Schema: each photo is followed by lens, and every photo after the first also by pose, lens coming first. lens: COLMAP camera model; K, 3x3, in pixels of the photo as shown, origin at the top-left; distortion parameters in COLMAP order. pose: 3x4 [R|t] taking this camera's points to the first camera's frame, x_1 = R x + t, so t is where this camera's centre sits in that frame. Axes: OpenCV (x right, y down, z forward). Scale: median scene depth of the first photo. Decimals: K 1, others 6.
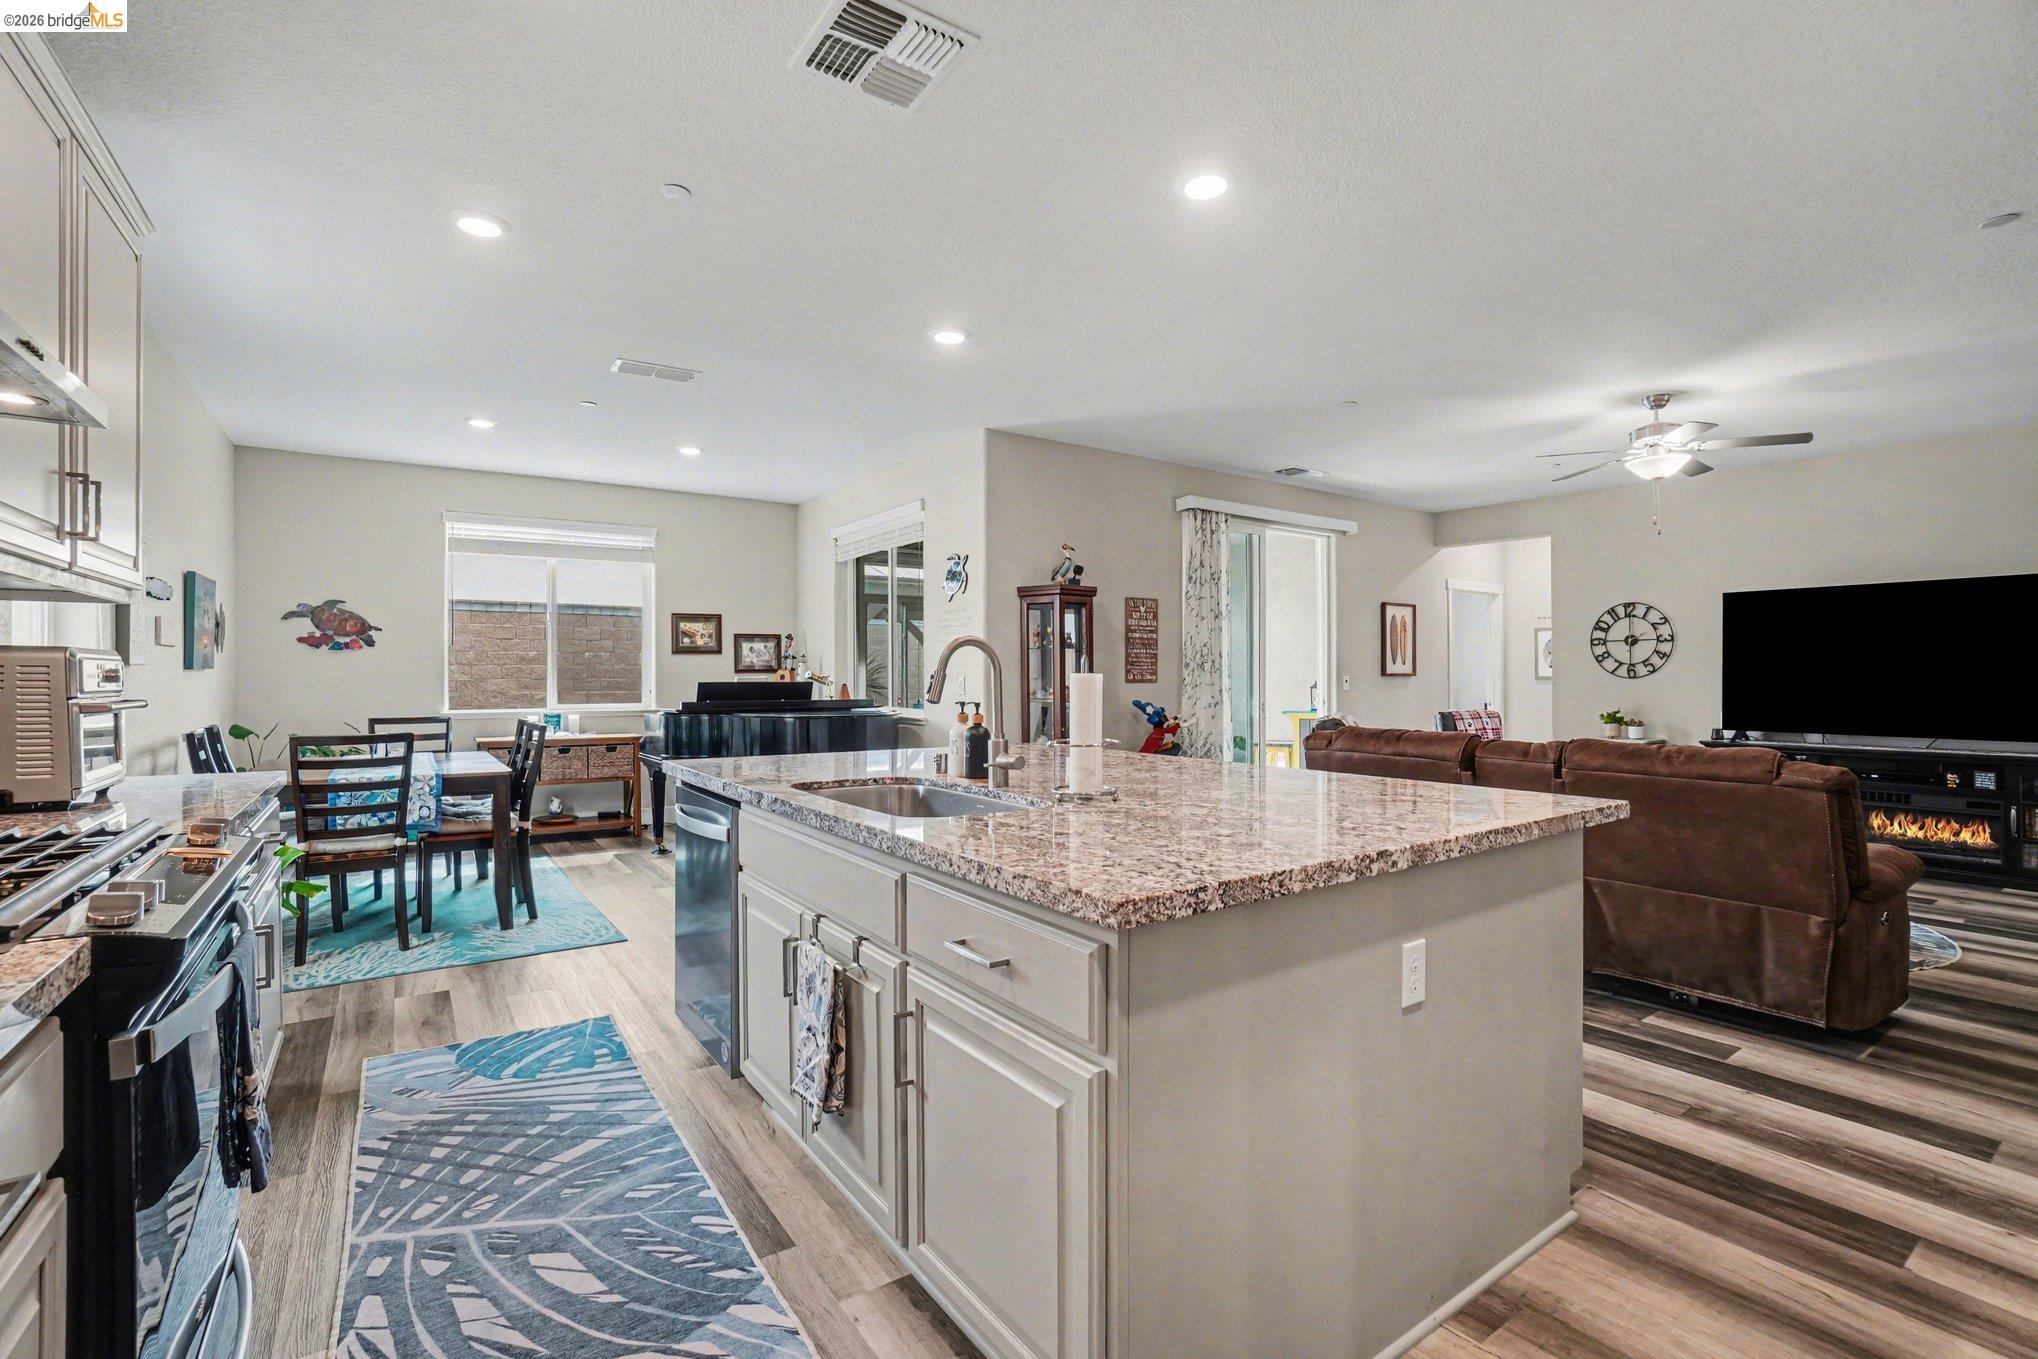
lens RADIAL K [[905.5, 0, 1008.6], [0, 905.5, 675.0], [0, 0, 1]] dist [-0.062353, 0.022261]
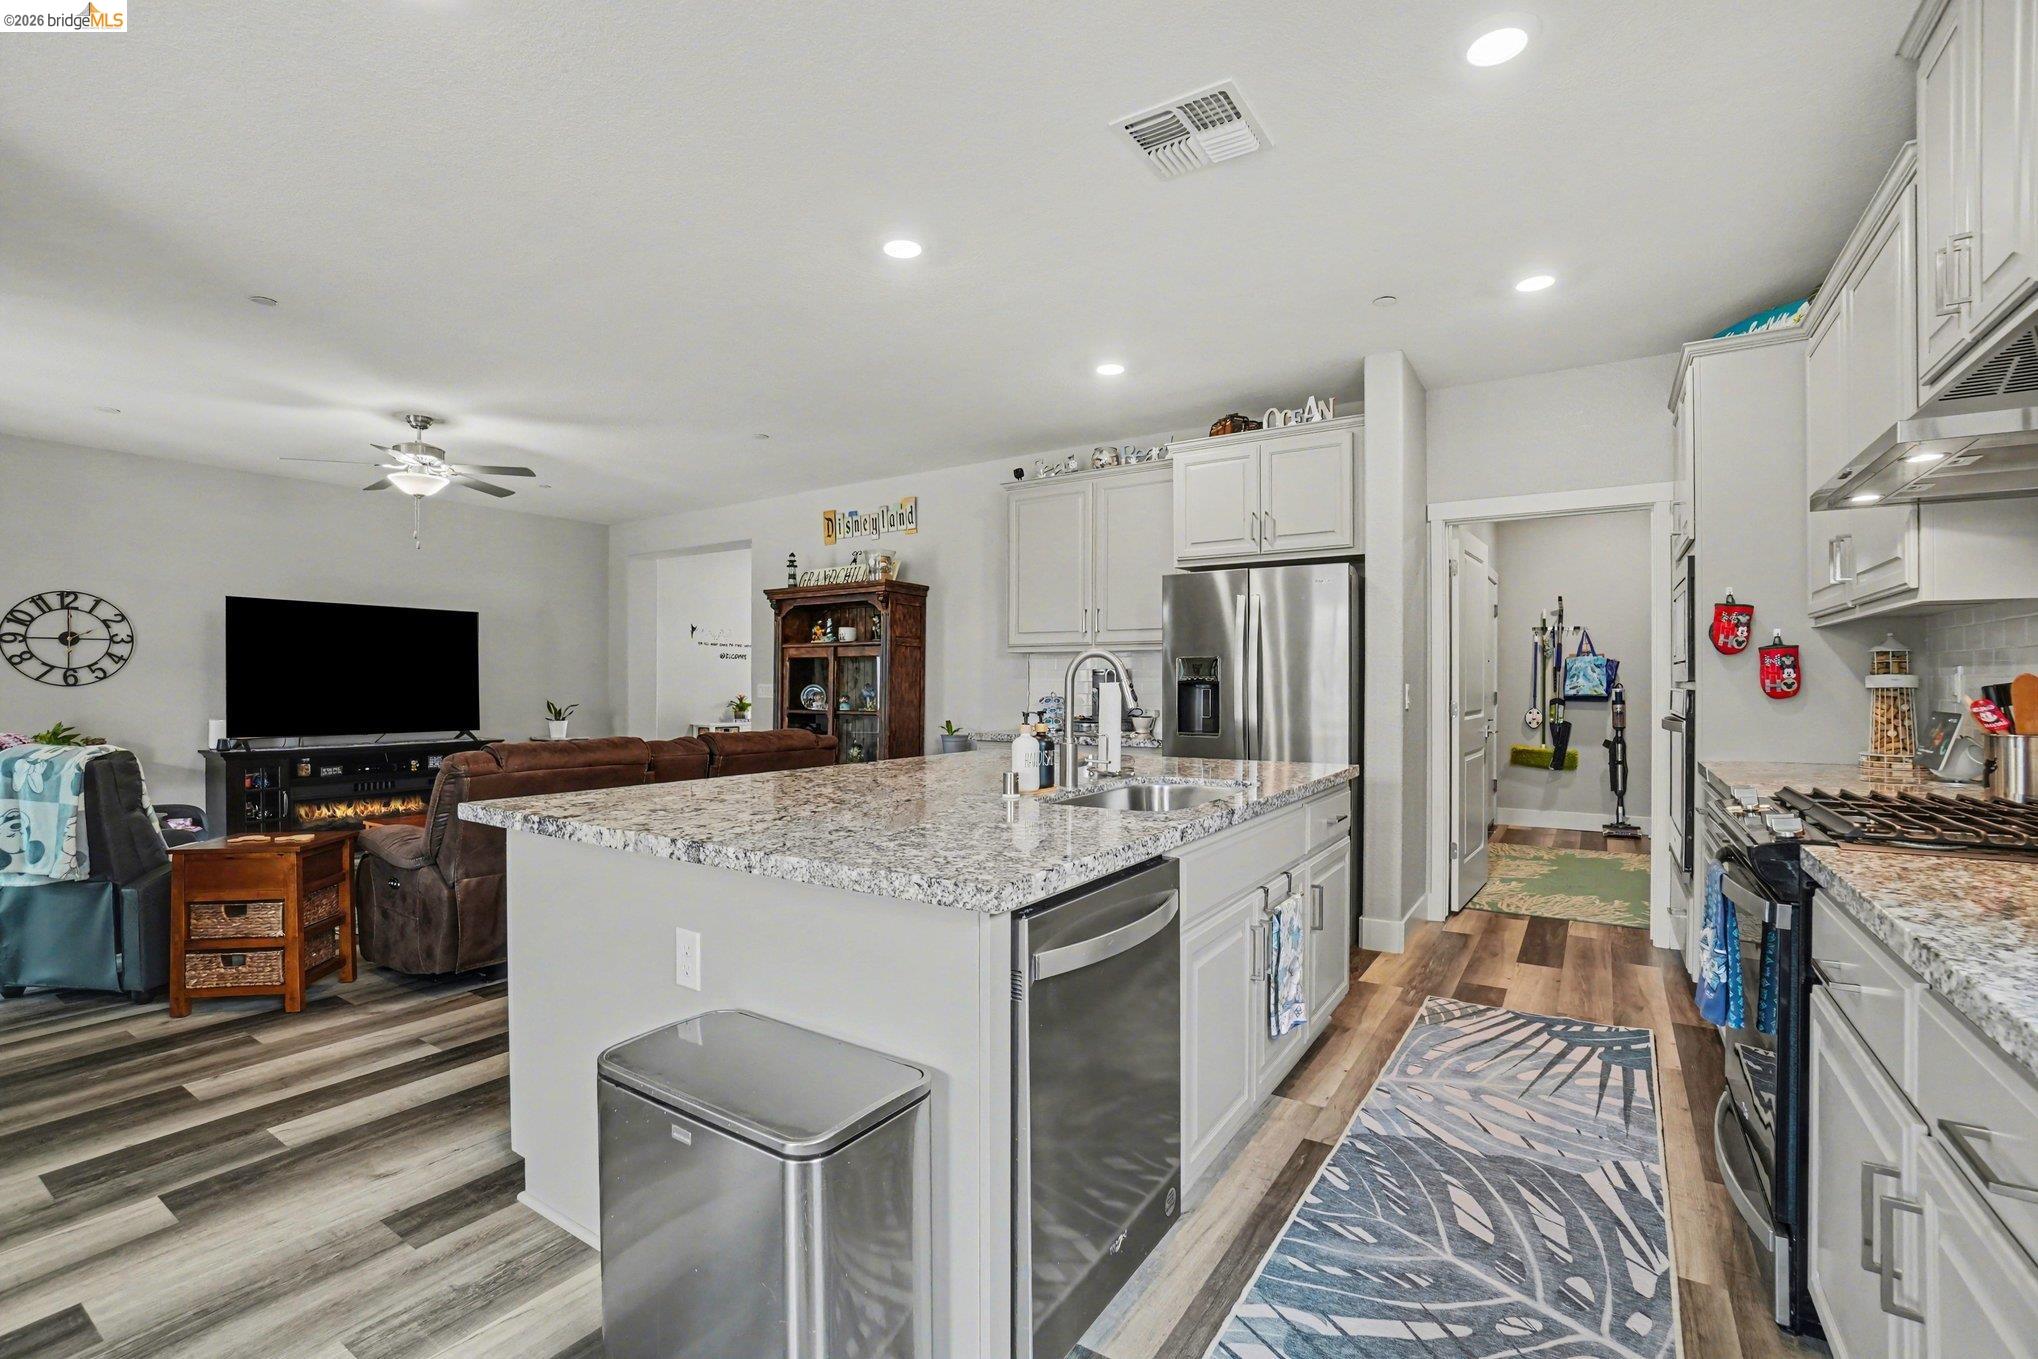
lens RADIAL K [[905.5, 0, 1008.6], [0, 905.5, 675.0], [0, 0, 1]] dist [-0.062353, 0.022261]
pose [[-0.368818, 0.008246, 0.929465, -0.385464], [-0.002608, 0.999948, -0.009906, -0.000785], [-0.929498, -0.006077, -0.368777, 0.566004]]
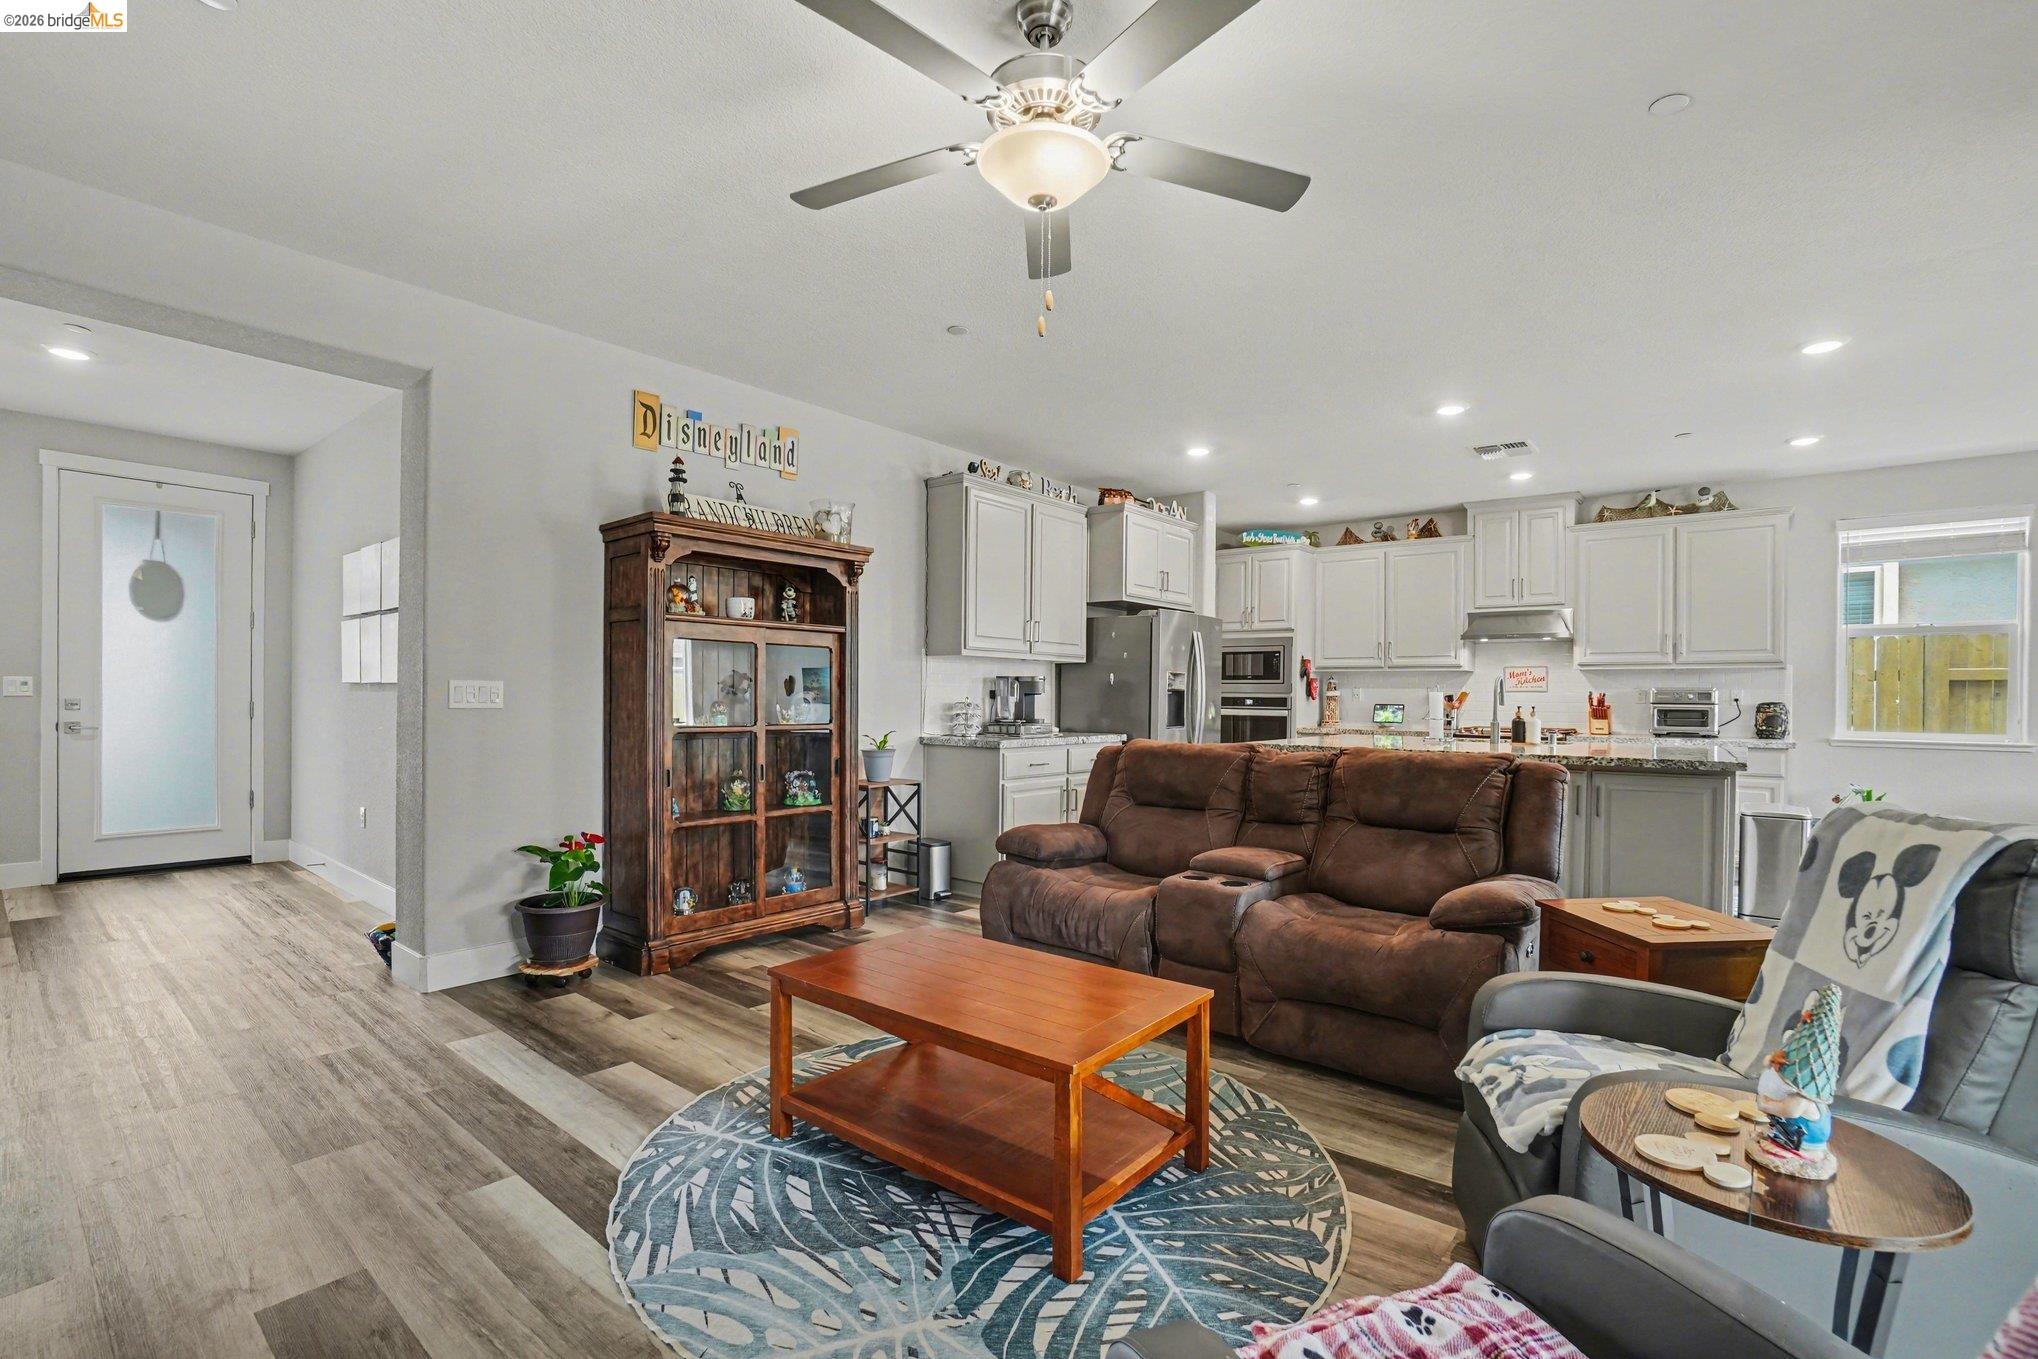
lens RADIAL K [[921.9, 0, 1010.4], [0, 921.9, 706.4], [0, 0, 1]] dist [-0.060840, 0.020745]
pose [[-0.962610, -0.006671, -0.270808, 0.671167], [-0.009585, 0.999909, 0.009441, 0.008353], [0.270721, 0.011684, -0.962587, 1.092874]]
